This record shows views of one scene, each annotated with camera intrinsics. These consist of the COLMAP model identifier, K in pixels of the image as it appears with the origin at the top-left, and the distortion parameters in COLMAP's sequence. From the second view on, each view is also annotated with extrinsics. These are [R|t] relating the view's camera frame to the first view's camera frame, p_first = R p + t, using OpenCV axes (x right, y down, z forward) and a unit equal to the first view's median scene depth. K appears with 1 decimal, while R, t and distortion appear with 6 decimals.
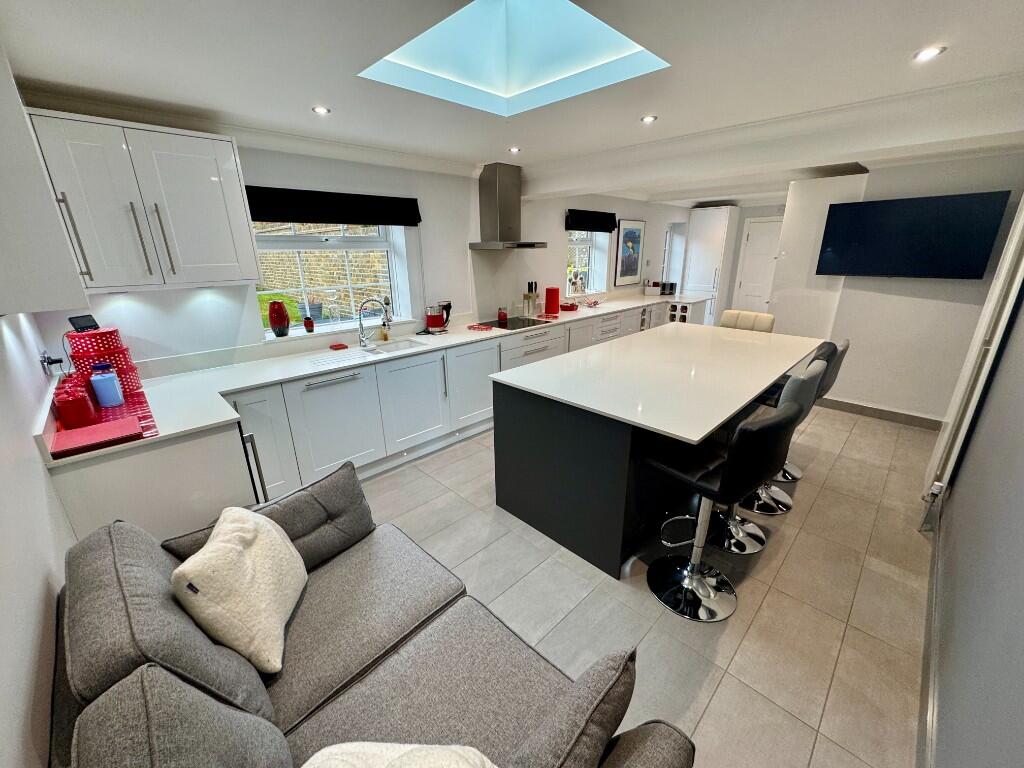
lens RADIAL K [[408.5, 0, 515.3], [0, 408.5, 382.7], [0, 0, 1]] dist [-0.000417, 0.000425]
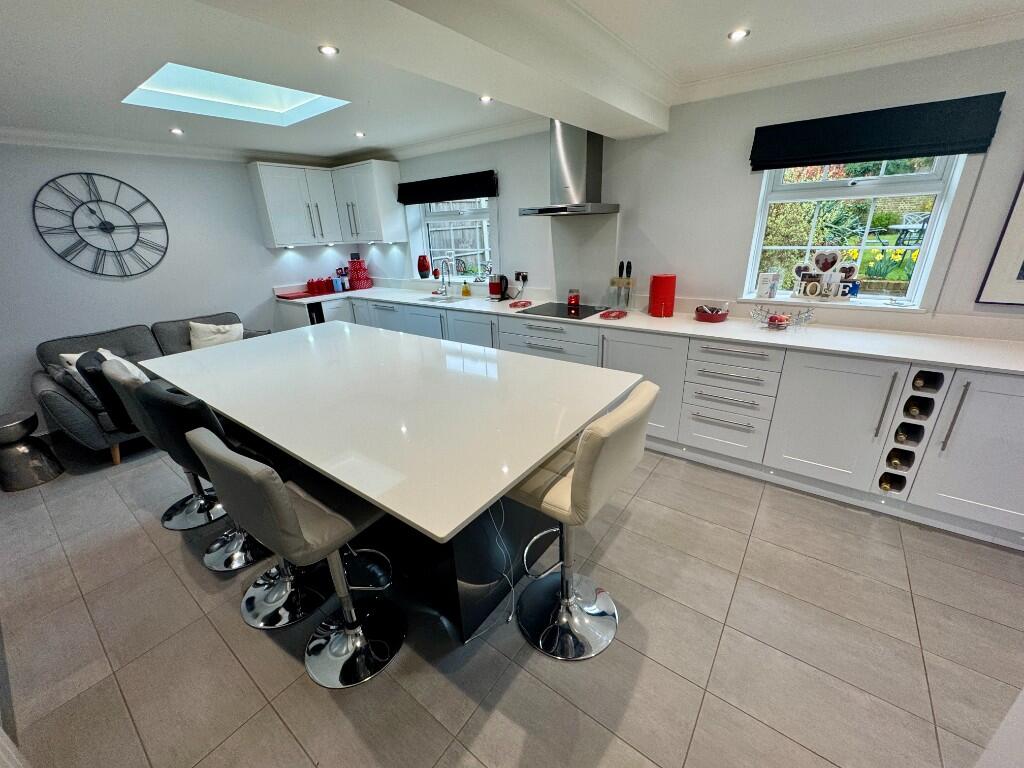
lens RADIAL K [[408.5, 0, 512.5], [0, 408.5, 381.8], [0, 0, 1]] dist [-0.000417, 0.000425]
pose [[0.144725, 0.360160, -0.921596, 0.783075], [-0.274690, 0.909416, 0.312263, -0.244558], [0.950579, 0.207961, 0.230548, 0.760869]]
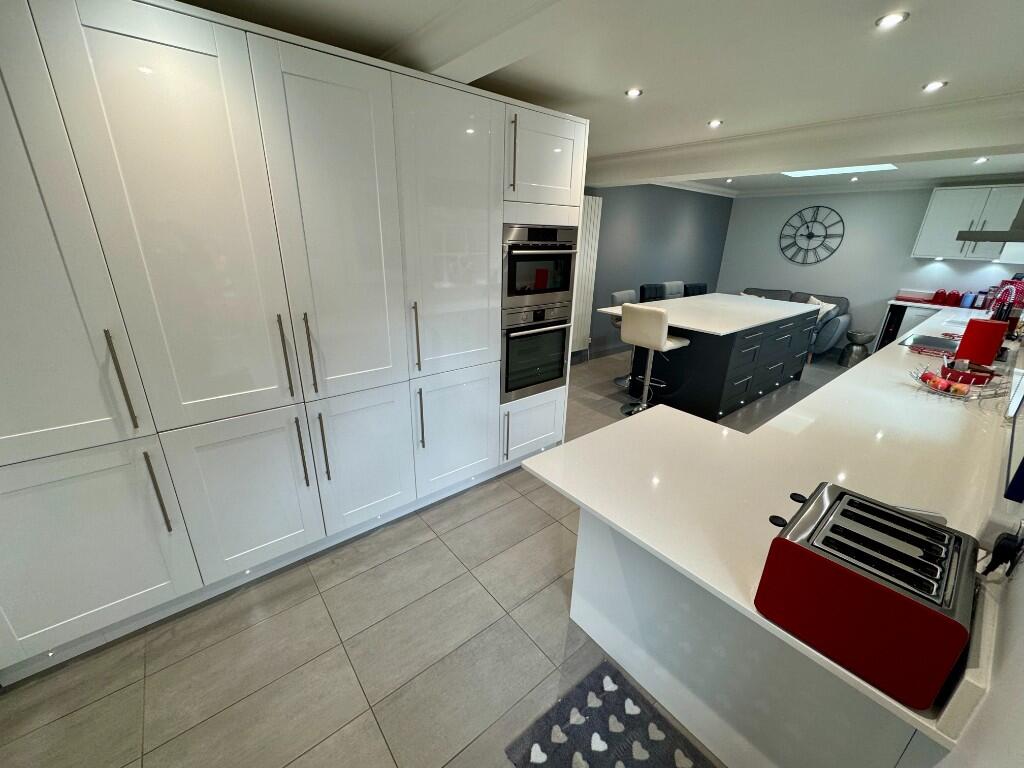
lens RADIAL K [[408.5, 0, 511.0], [0, 408.5, 382.8], [0, 0, 1]] dist [-0.000417, 0.000425]
pose [[-0.995426, -0.041244, 0.086172, 0.732773], [0.020978, 0.785622, 0.618351, -0.494996], [-0.093202, 0.617330, -0.781164, 1.489223]]
